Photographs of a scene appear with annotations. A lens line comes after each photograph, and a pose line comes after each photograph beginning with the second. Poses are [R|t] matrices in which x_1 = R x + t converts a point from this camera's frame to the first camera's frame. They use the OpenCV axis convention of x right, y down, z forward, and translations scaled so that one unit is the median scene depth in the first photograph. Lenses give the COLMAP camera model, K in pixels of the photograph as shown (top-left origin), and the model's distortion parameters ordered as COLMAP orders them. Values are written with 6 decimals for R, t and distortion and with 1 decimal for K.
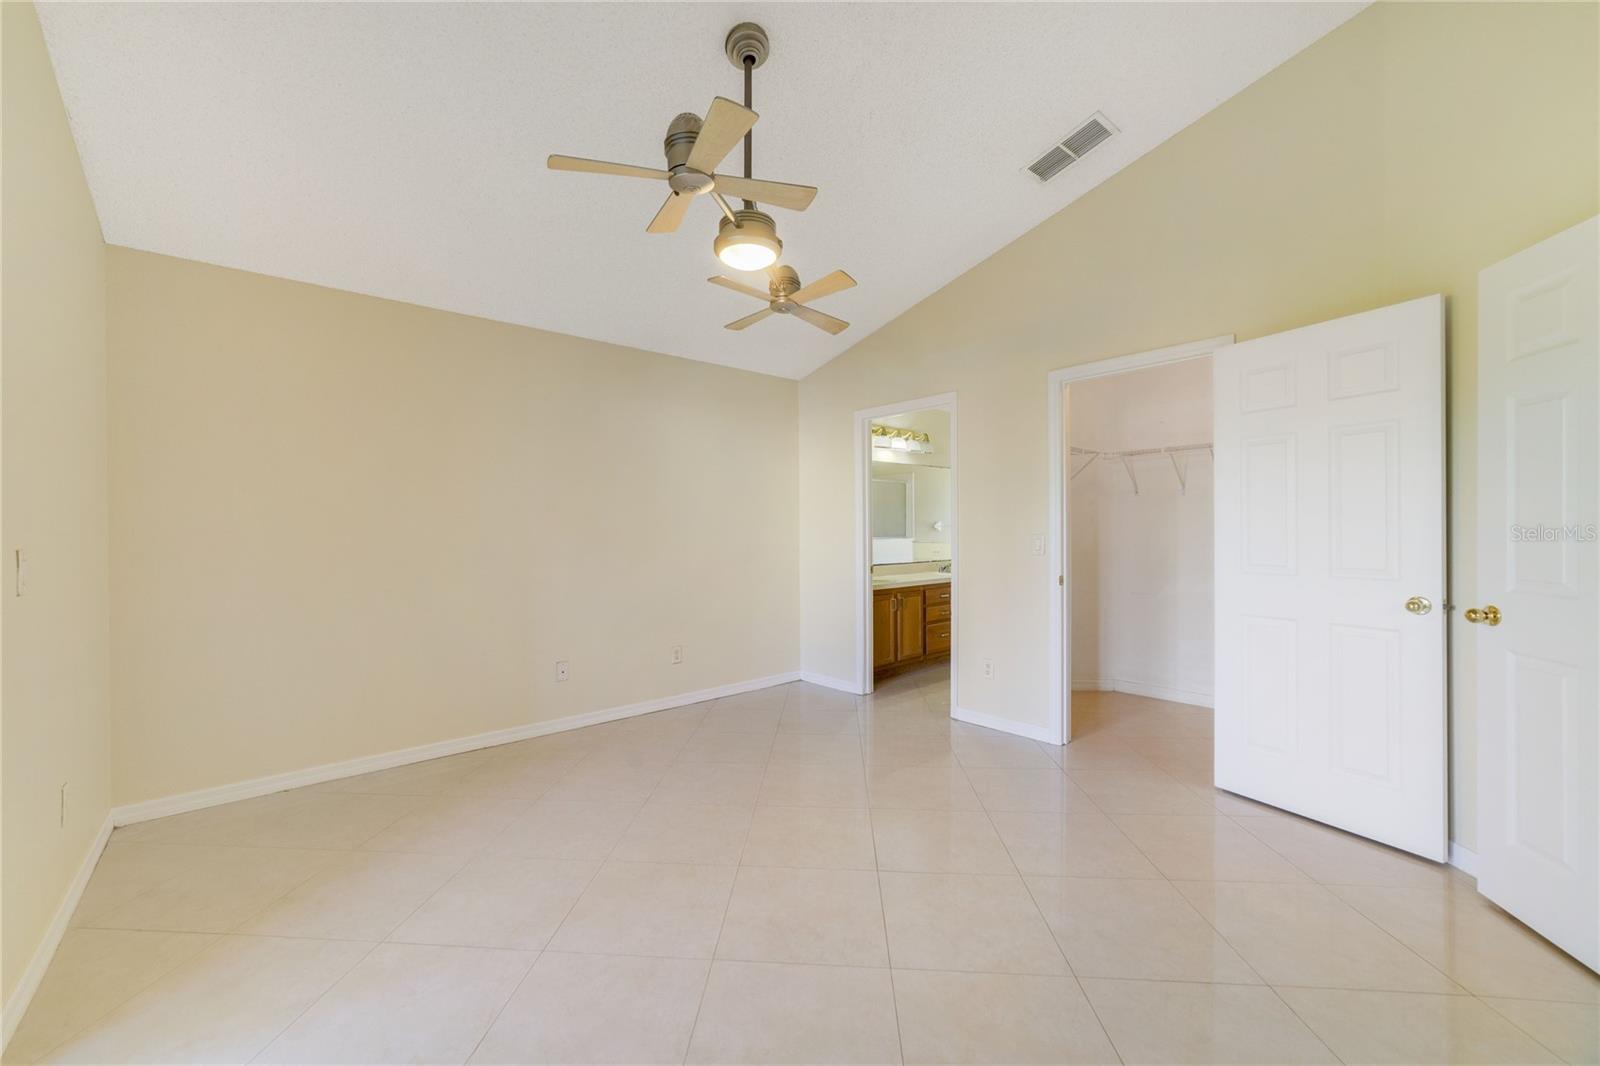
lens RADIAL K [[619.5, 0, 786.9], [0, 619.5, 524.2], [0, 0, 1]] dist [-0.017031, 0.005403]
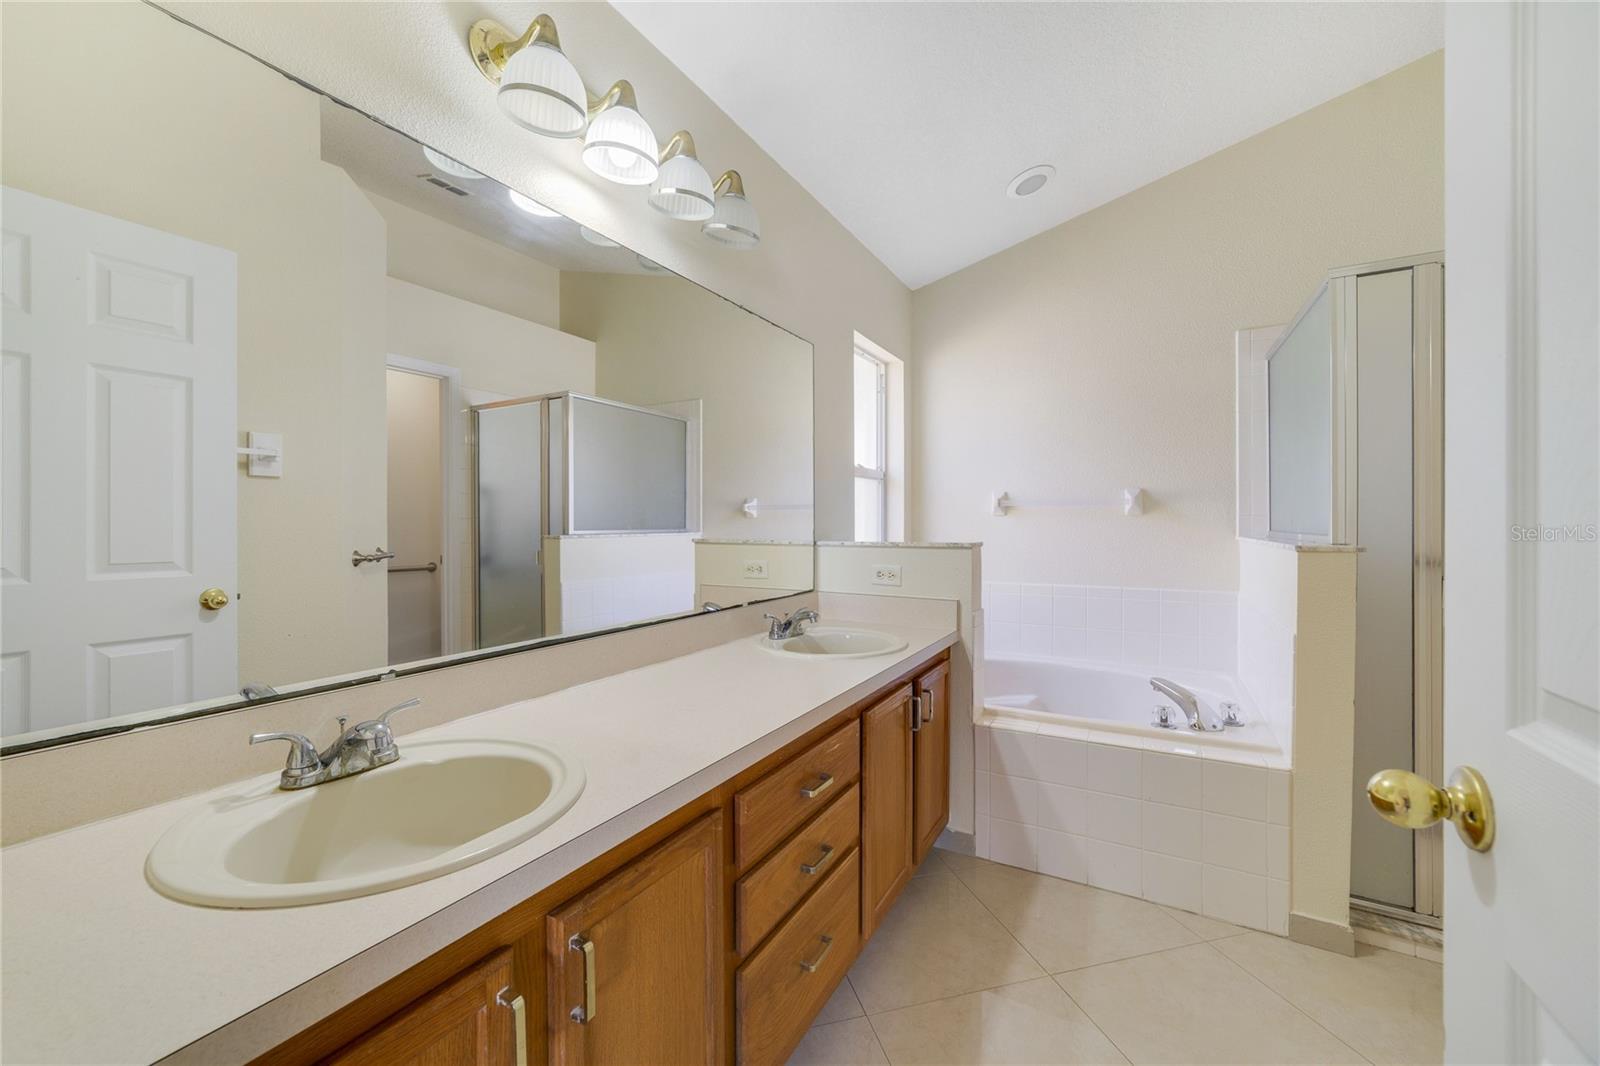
lens RADIAL K [[619.5, 0, 786.9], [0, 619.5, 524.2], [0, 0, 1]] dist [-0.017031, 0.005403]
pose [[0.947289, 0.000526, 0.320381, 0.112790], [-0.004333, 0.999928, 0.011170, 0.010894], [-0.320352, -0.011969, 0.947223, 0.522515]]
